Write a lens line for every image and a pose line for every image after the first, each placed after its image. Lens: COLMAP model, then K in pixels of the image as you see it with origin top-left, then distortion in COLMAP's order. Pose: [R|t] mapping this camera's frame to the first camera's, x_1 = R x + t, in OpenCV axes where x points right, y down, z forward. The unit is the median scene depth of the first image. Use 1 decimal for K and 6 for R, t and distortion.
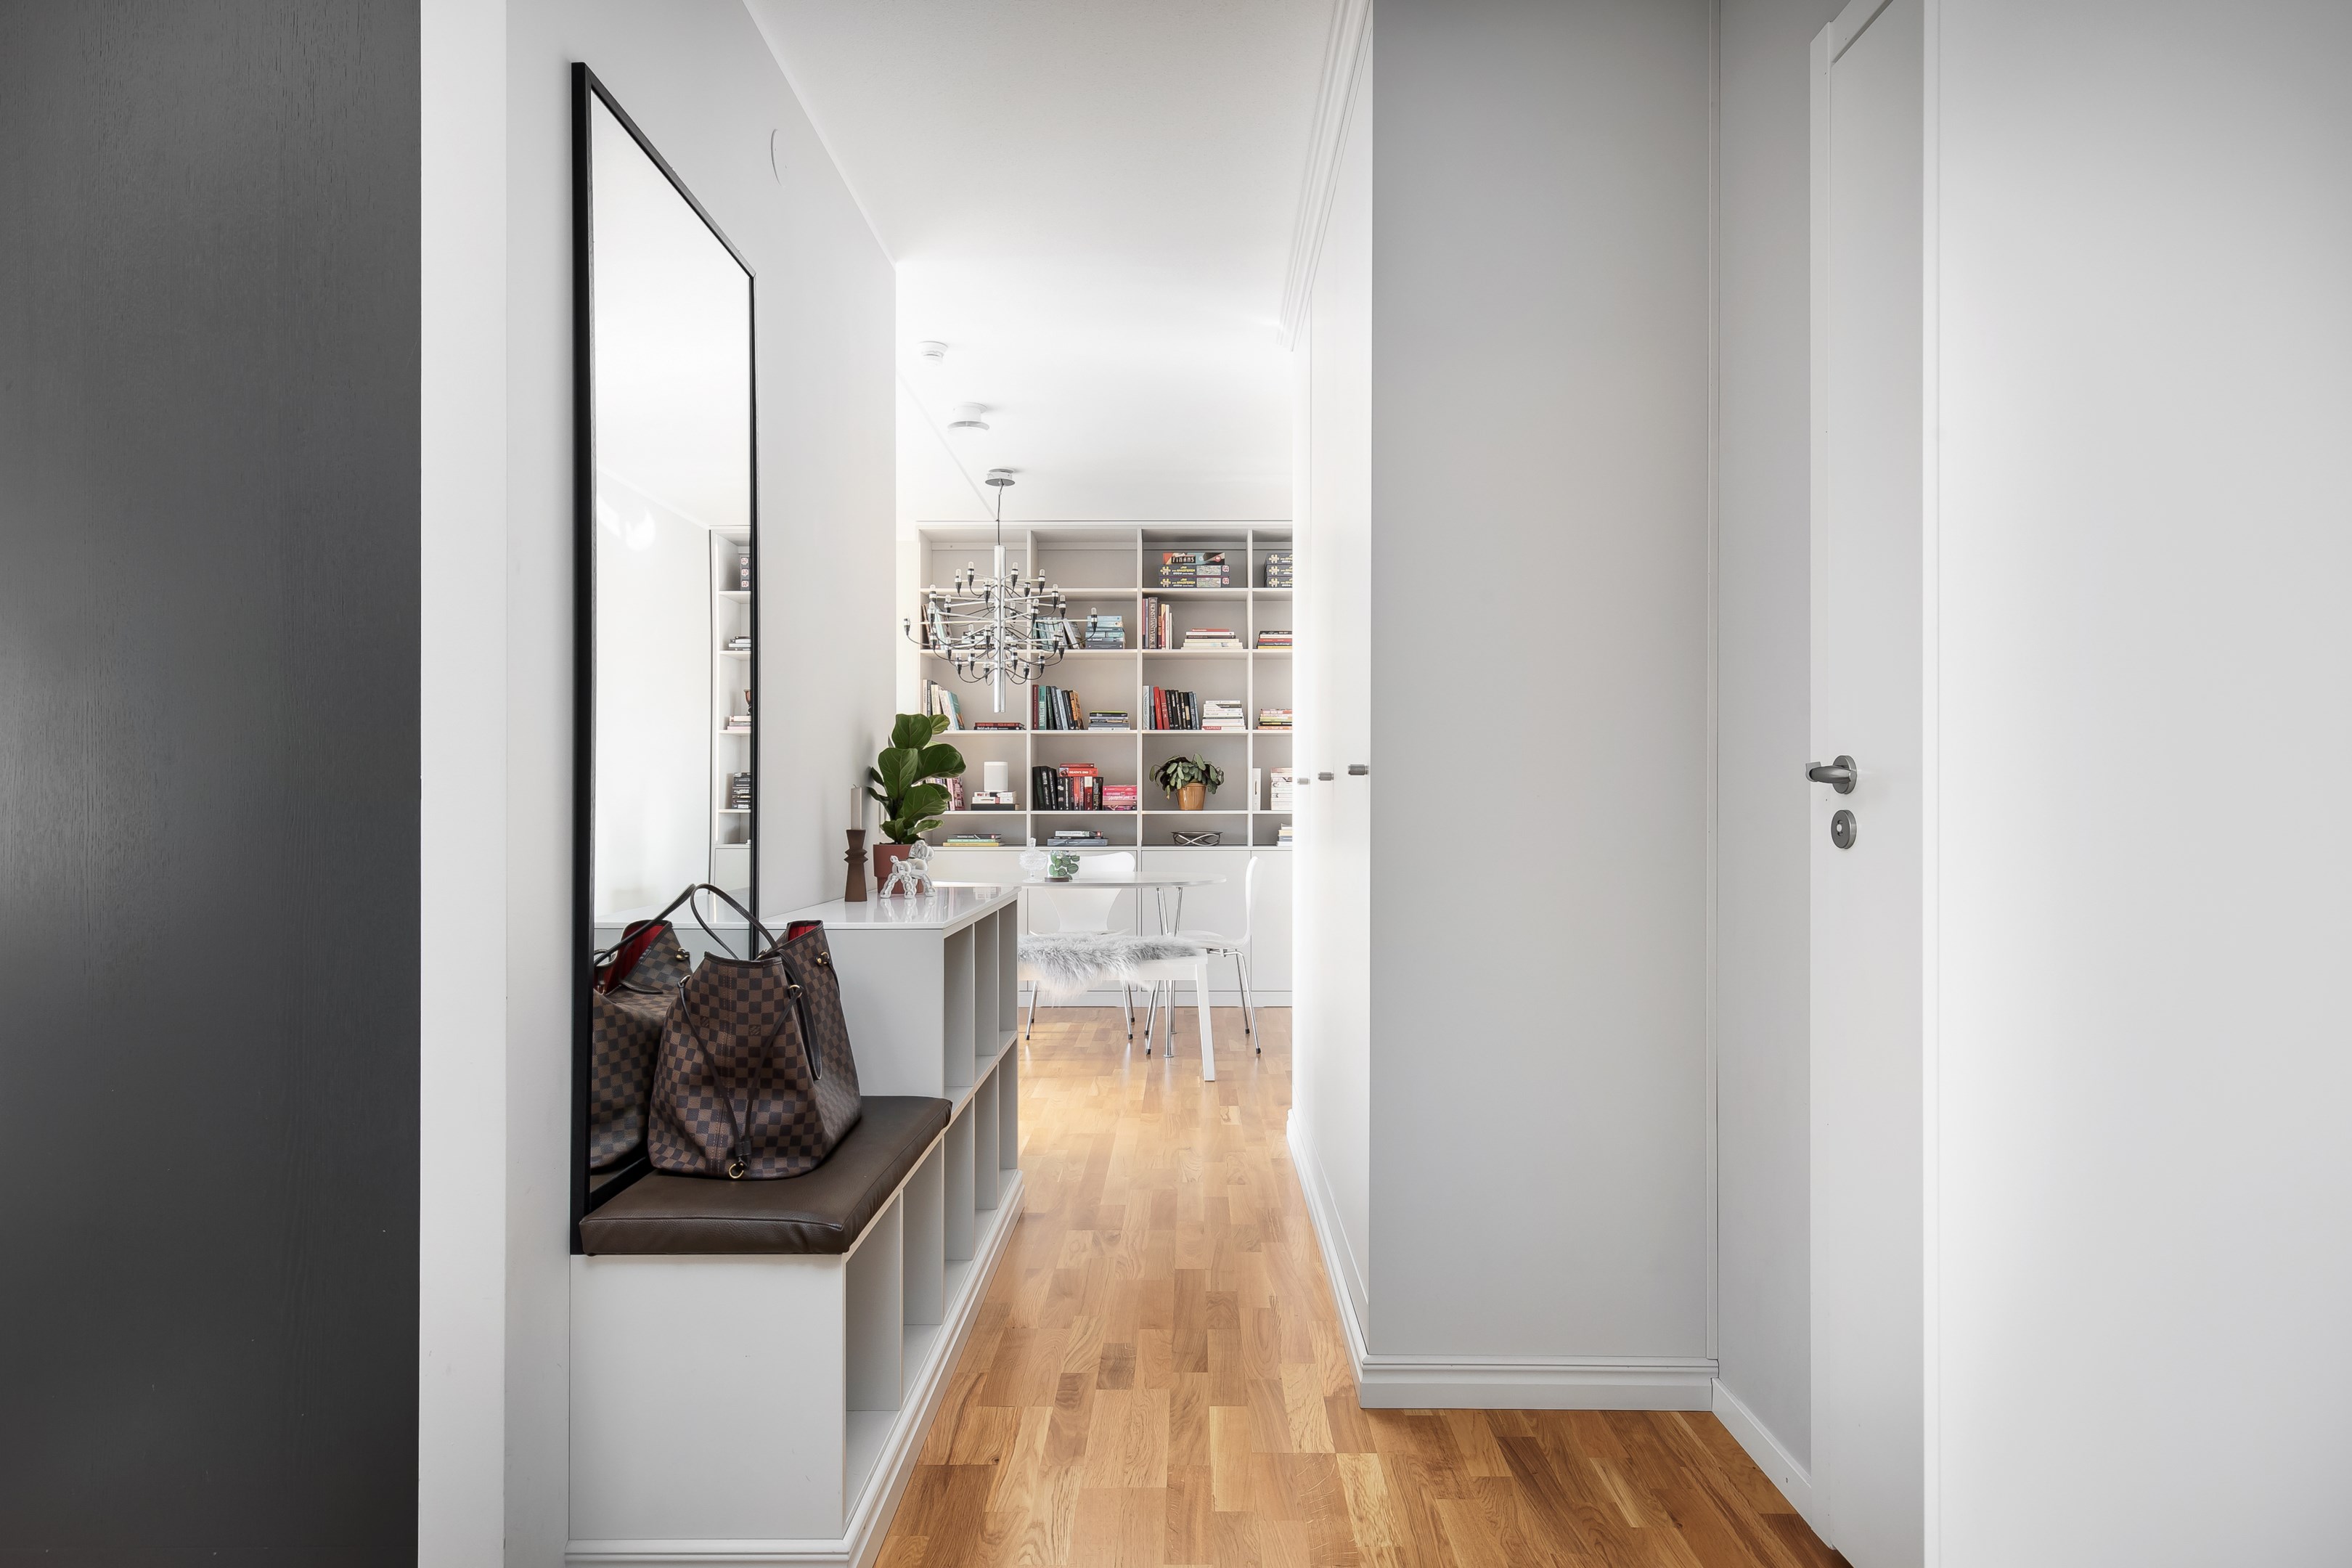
lens RADIAL K [[1280.3, 0, 1176.0], [0, 1280.3, 784.0], [0, 0, 1]] dist [0.004309, 0.000798]
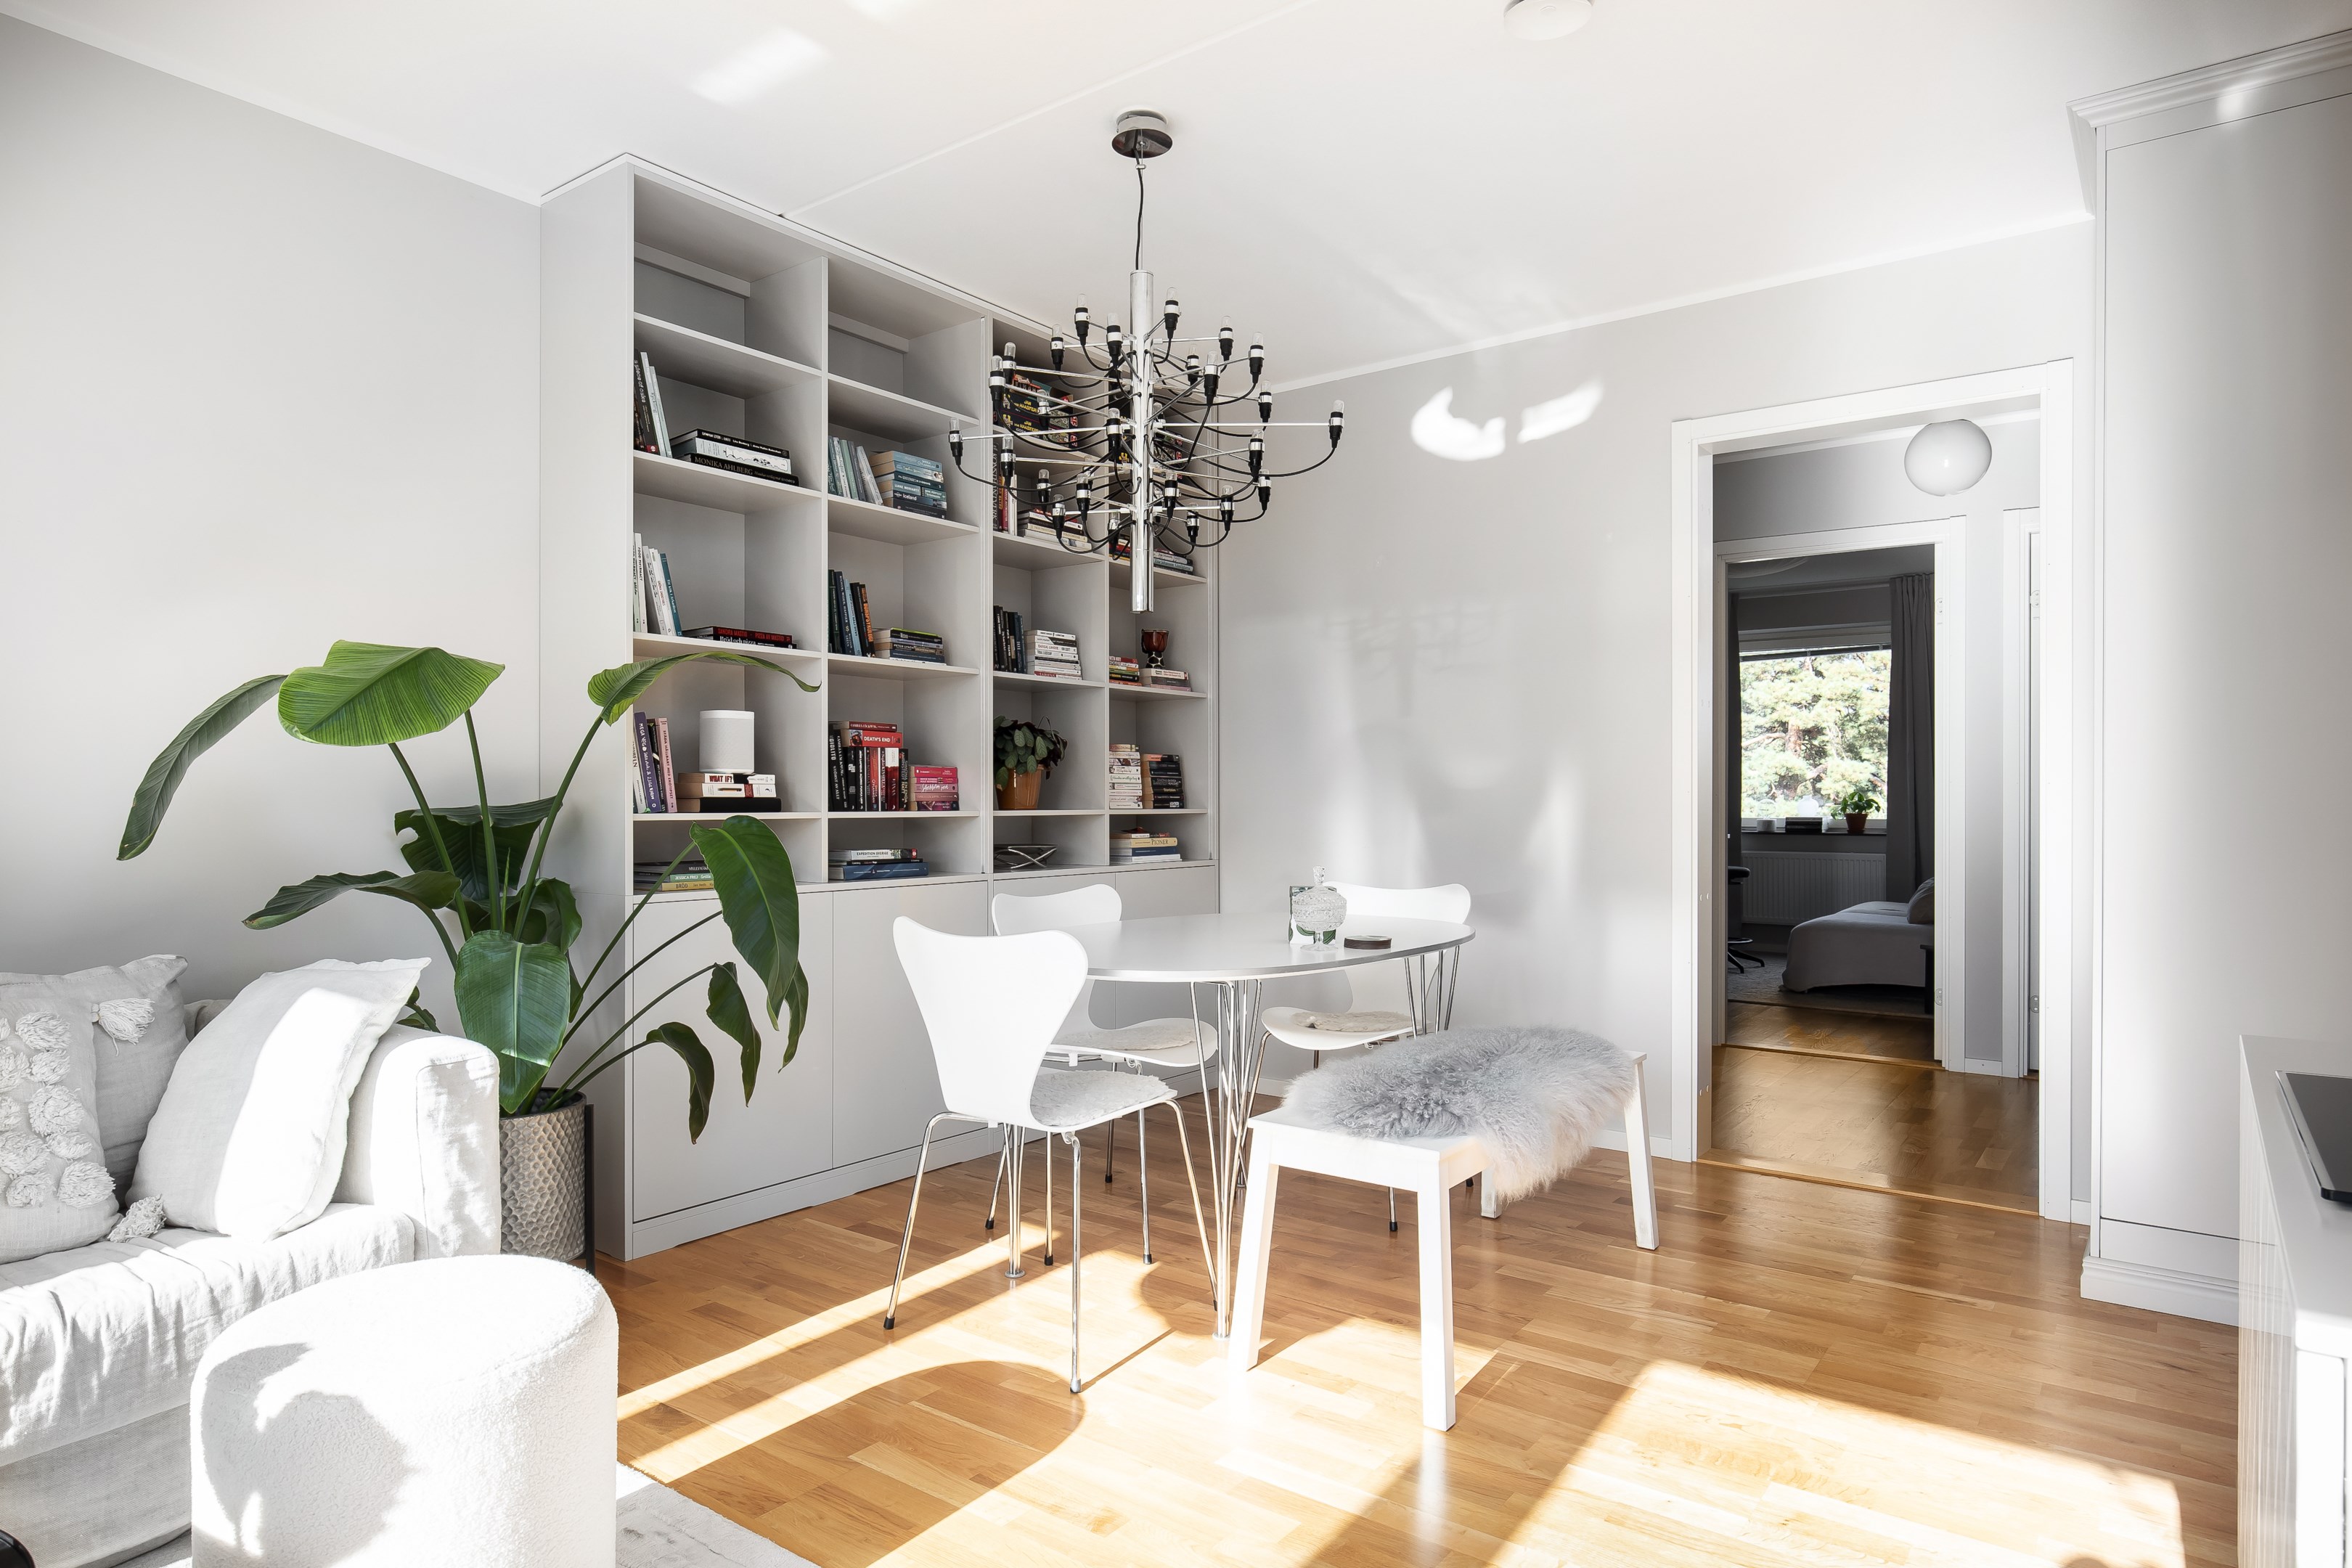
lens RADIAL K [[1341.9, 0, 1183.2], [0, 1341.9, 790.0], [0, 0, 1]] dist [-0.027362, 0.015962]
pose [[0.584053, 0.007762, 0.811679, -0.454980], [-0.019289, 0.999805, 0.004318, 0.007132], [-0.811487, -0.018179, 0.584088, 0.570226]]
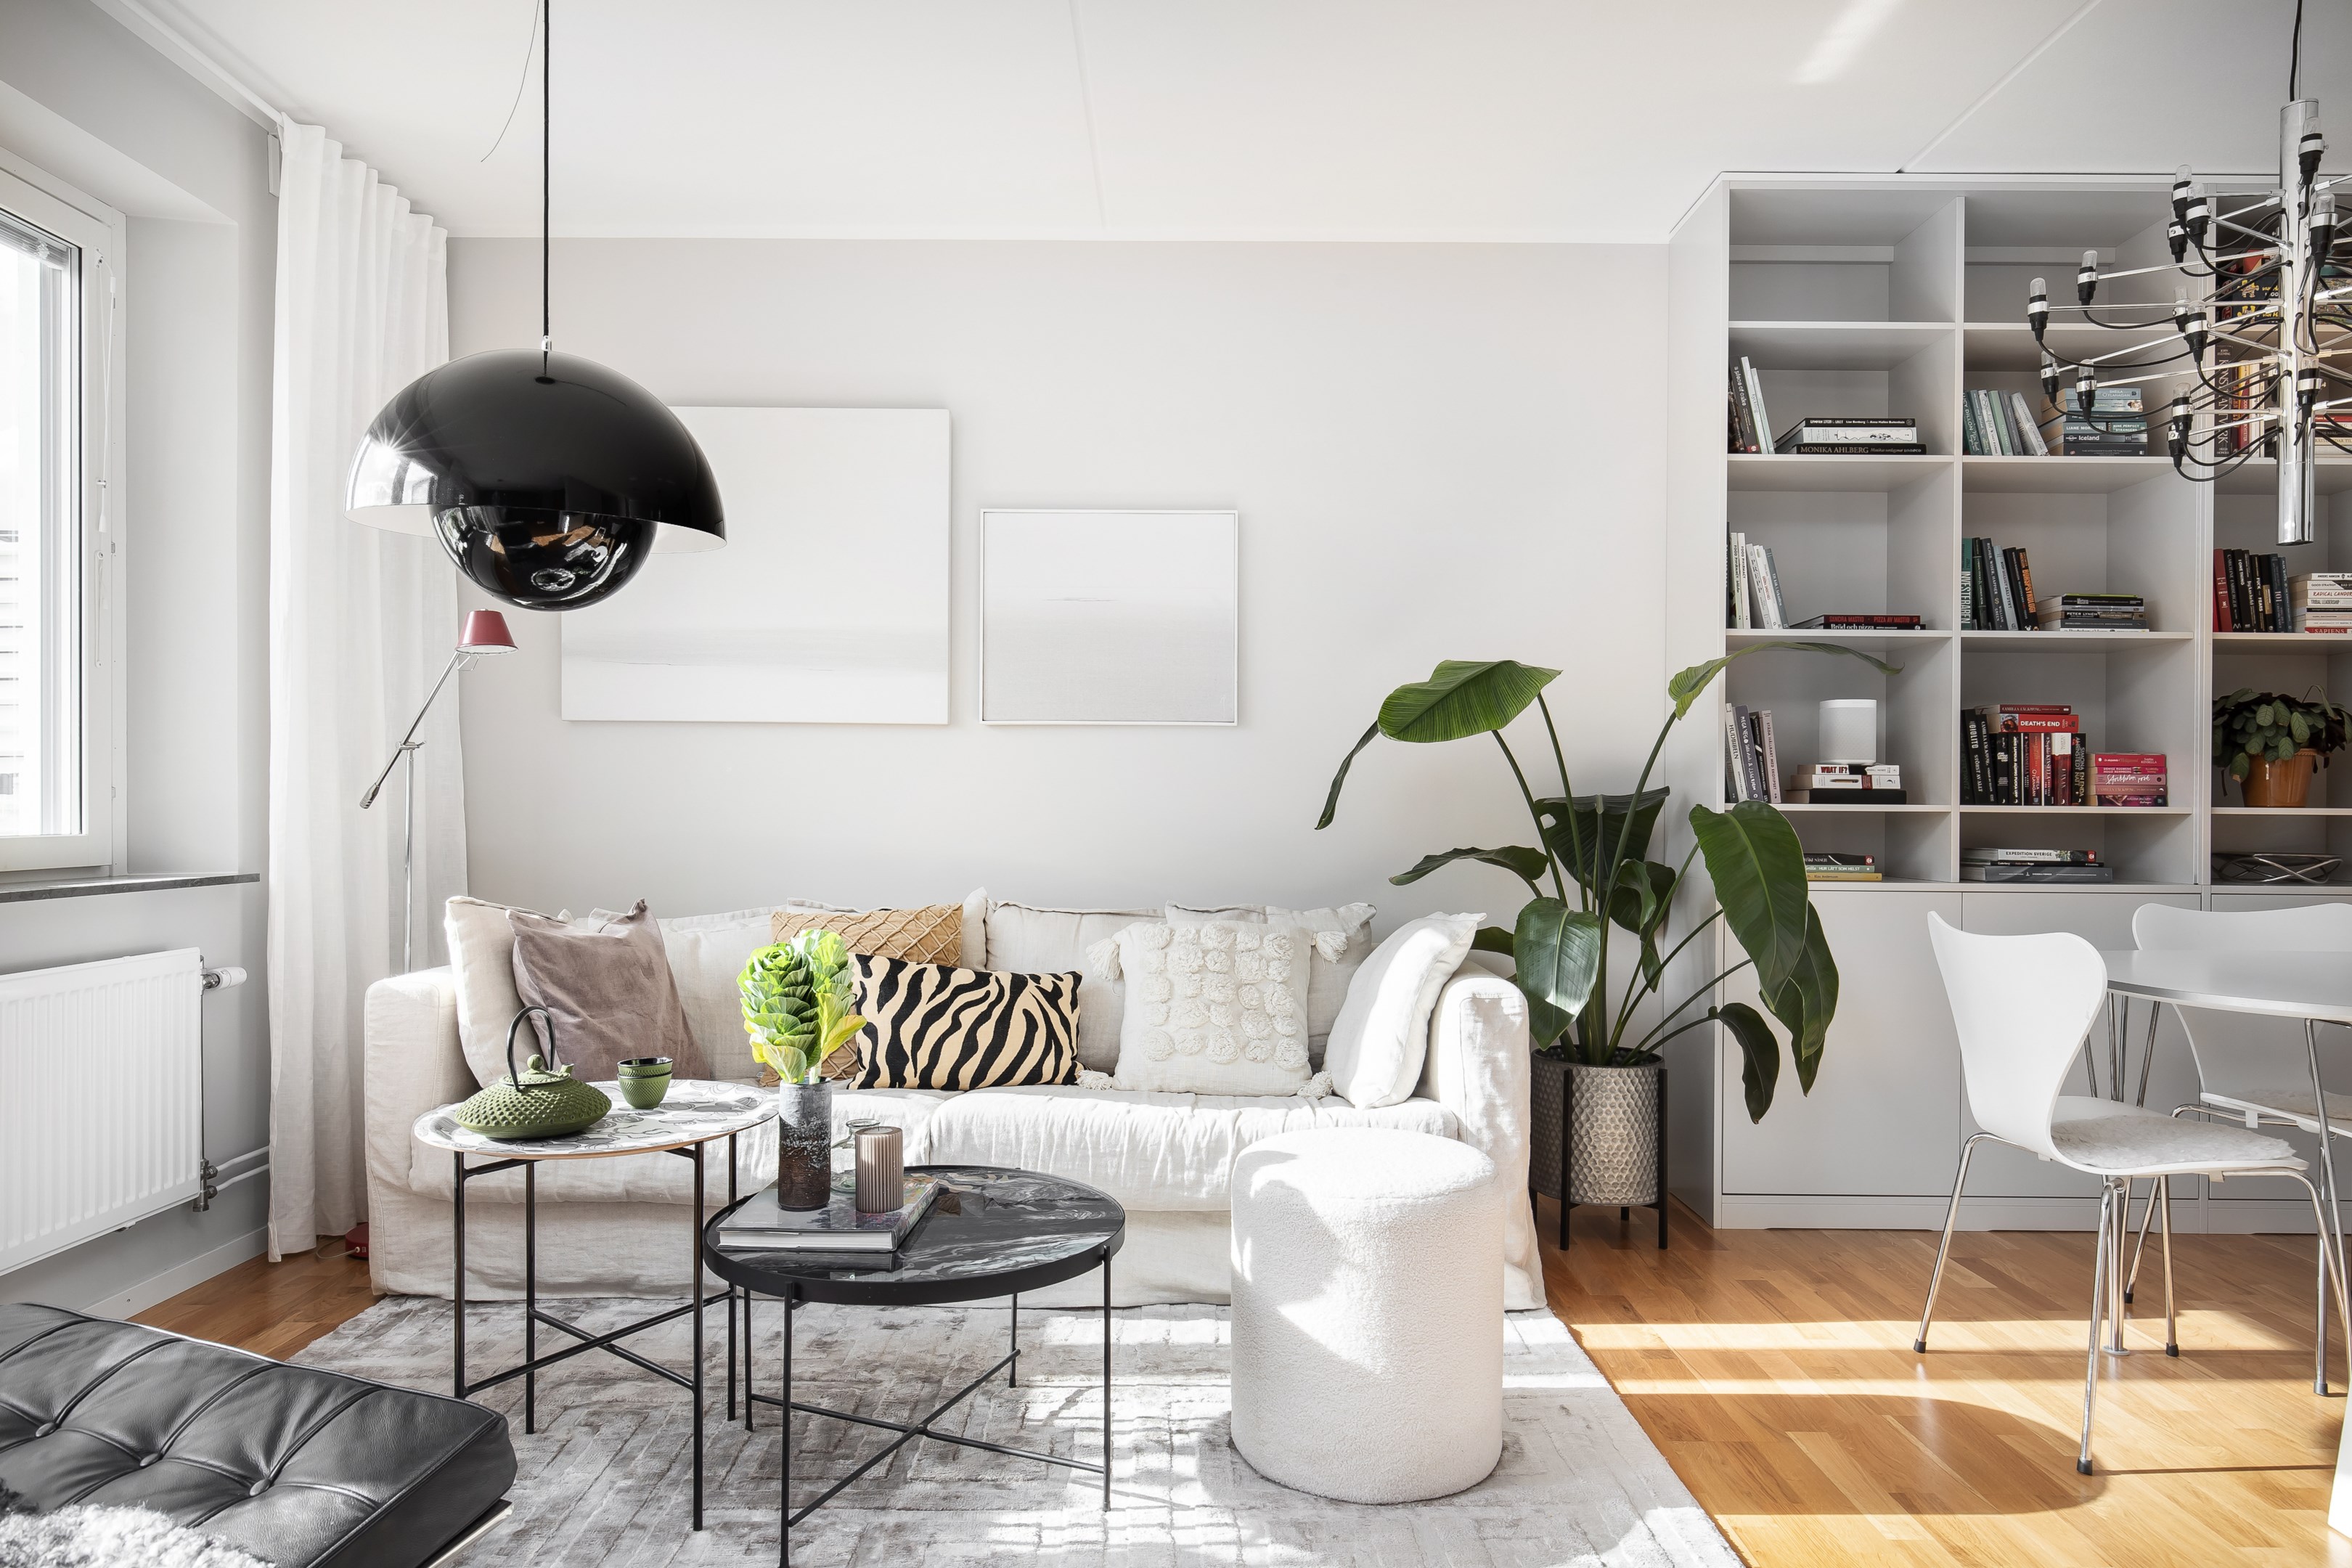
lens RADIAL K [[1430.5, 0, 1186.7], [0, 1430.5, 800.2], [0, 0, 1]] dist [0.004335, 0.001997]
pose [[0.999836, 0.009369, 0.015511, -0.395489], [-0.009691, 0.999736, 0.020823, 0.010927], [-0.015311, -0.020970, 0.999663, 0.481631]]
